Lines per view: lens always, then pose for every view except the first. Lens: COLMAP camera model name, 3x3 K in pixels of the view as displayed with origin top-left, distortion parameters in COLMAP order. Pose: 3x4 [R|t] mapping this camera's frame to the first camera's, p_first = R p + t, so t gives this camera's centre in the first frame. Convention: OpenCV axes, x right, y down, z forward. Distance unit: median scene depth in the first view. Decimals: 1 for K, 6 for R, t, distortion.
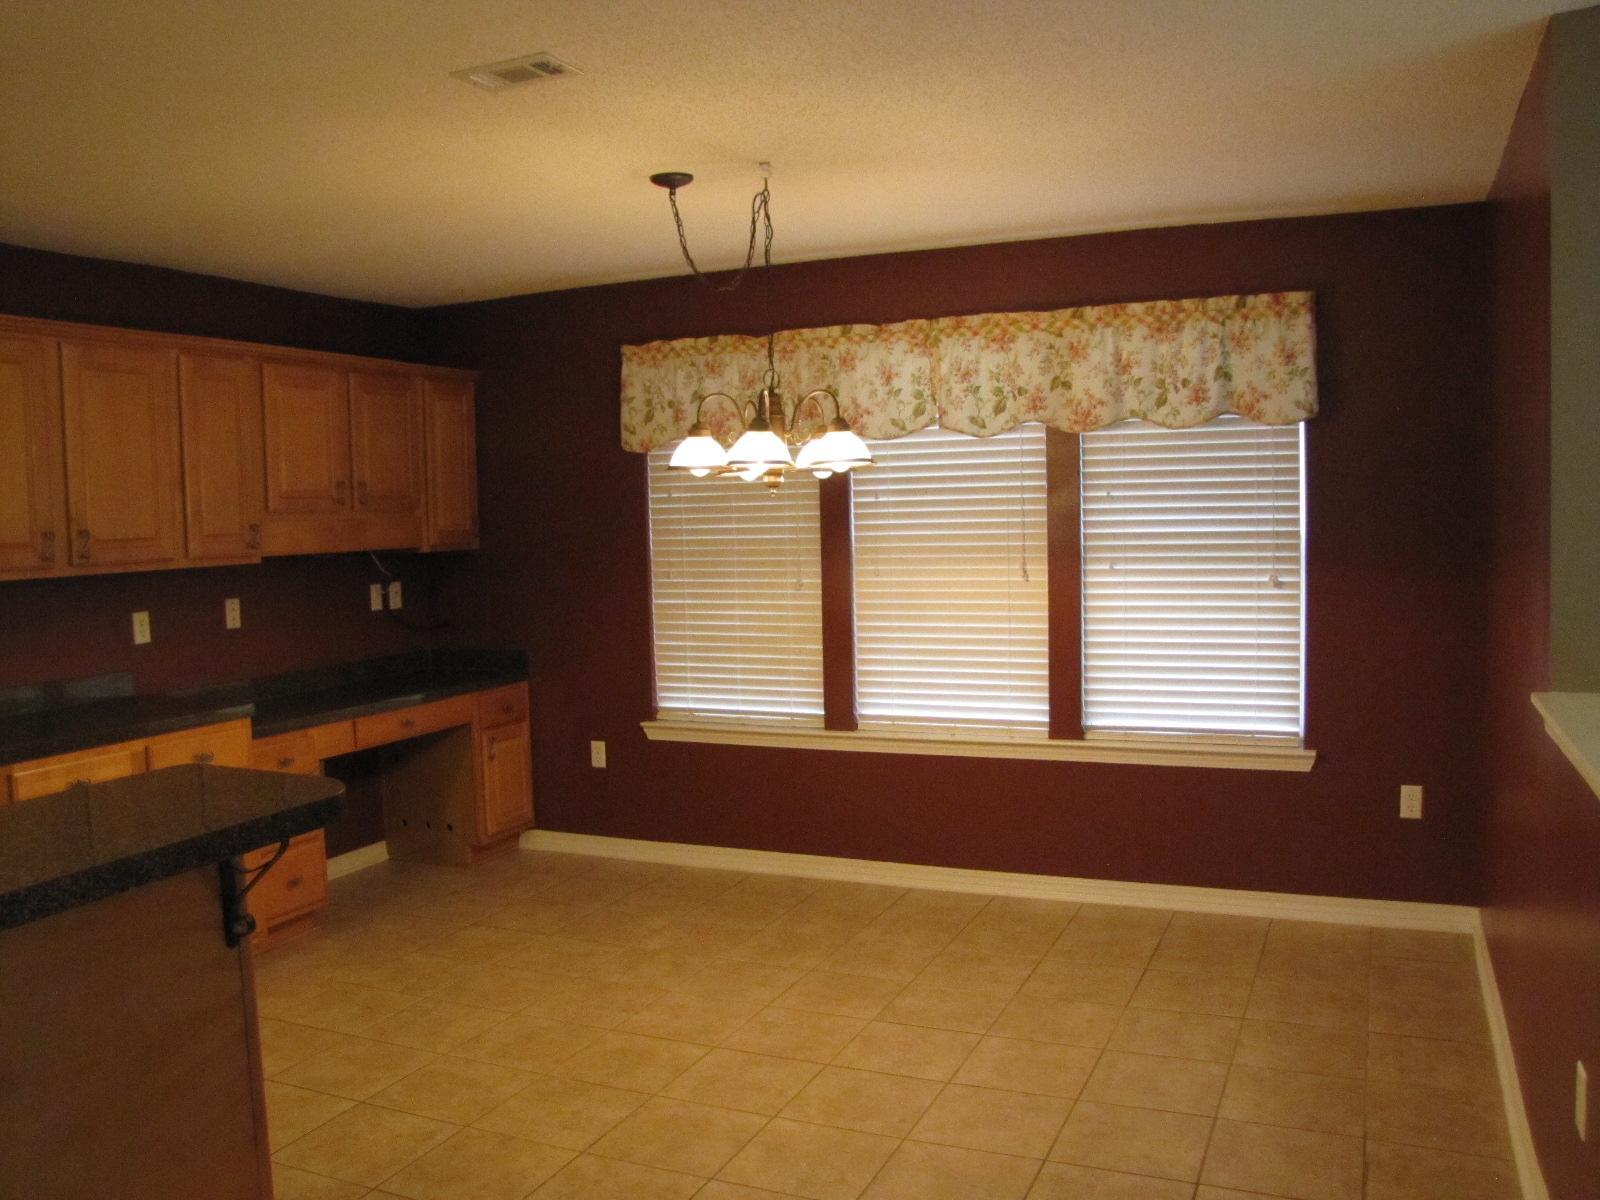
lens RADIAL K [[1304.1, 0, 800.0], [0, 1304.1, 600.0], [0, 0, 1]] dist [-0.180902, 0.150520]
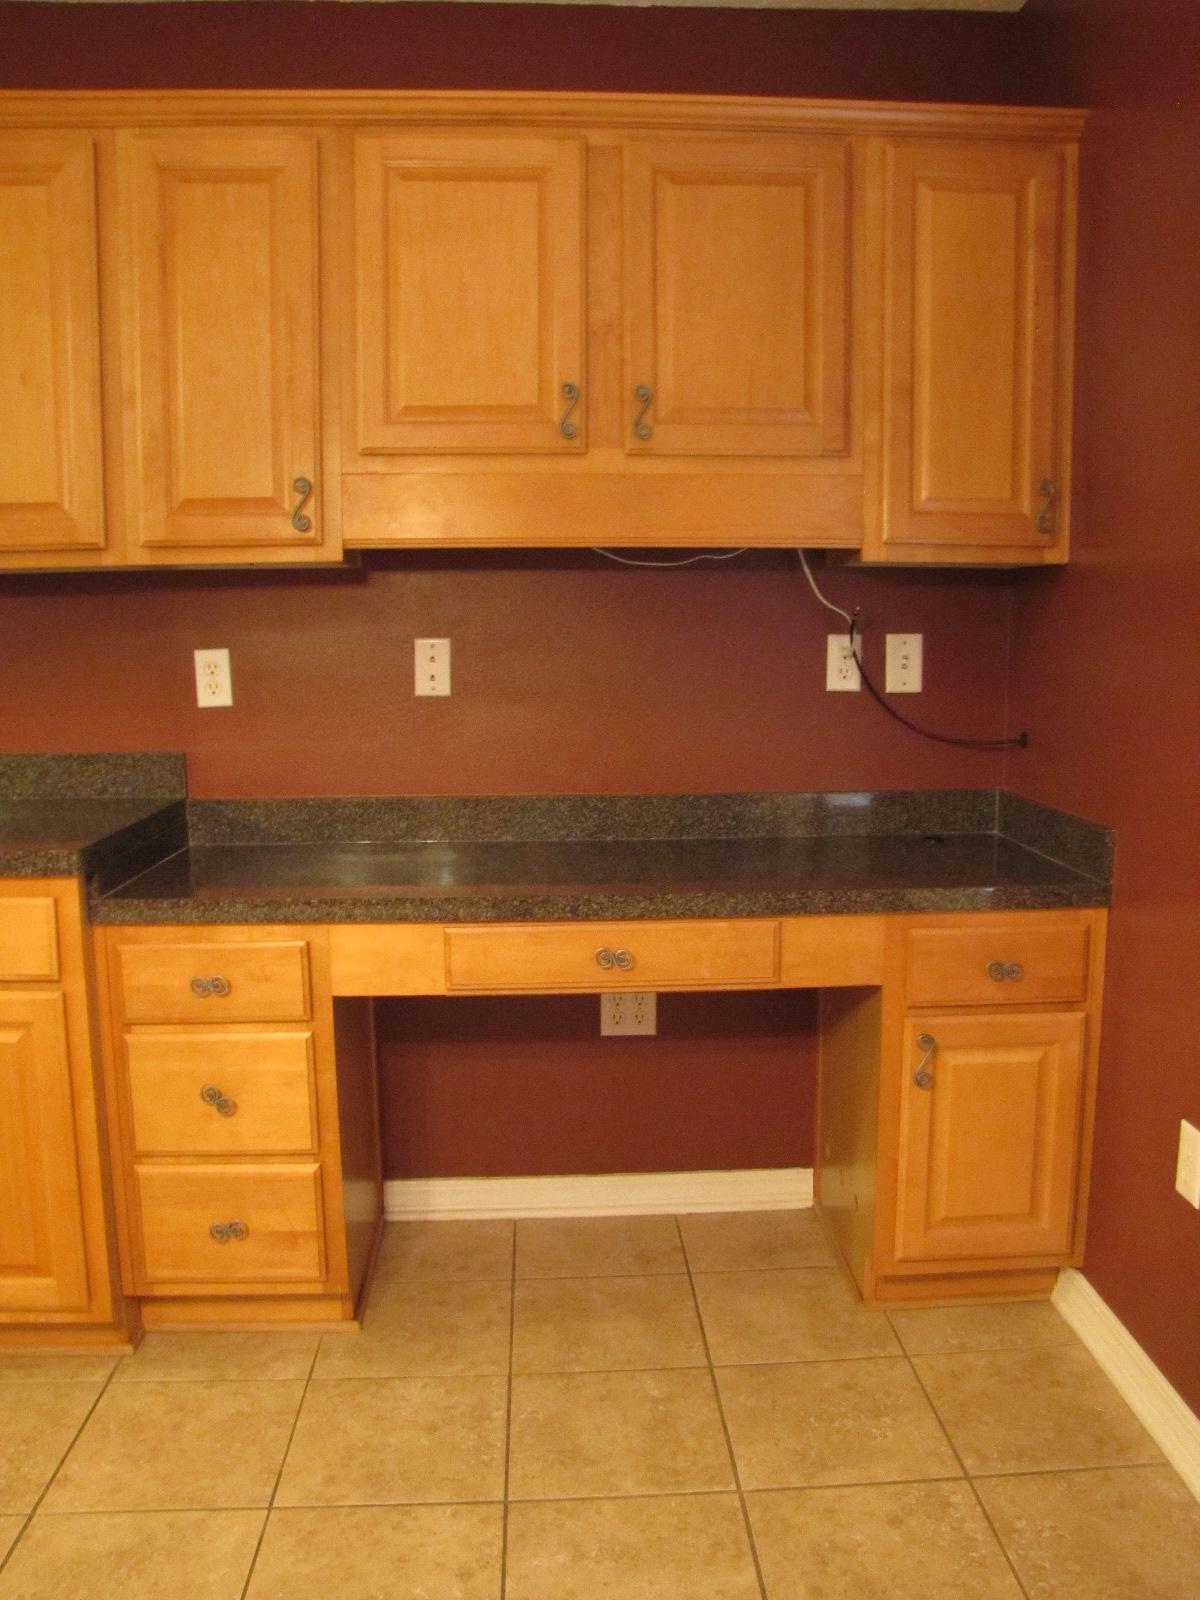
lens RADIAL K [[1375.3, 0, 600.0], [0, 1375.3, 800.0], [0, 0, 1]] dist [-0.182499, 0.185364]
pose [[0.455304, 0.148921, -0.877793, 0.070363], [-0.070407, 0.988847, 0.131242, -0.012129], [0.887548, 0.002048, 0.460711, 0.723488]]
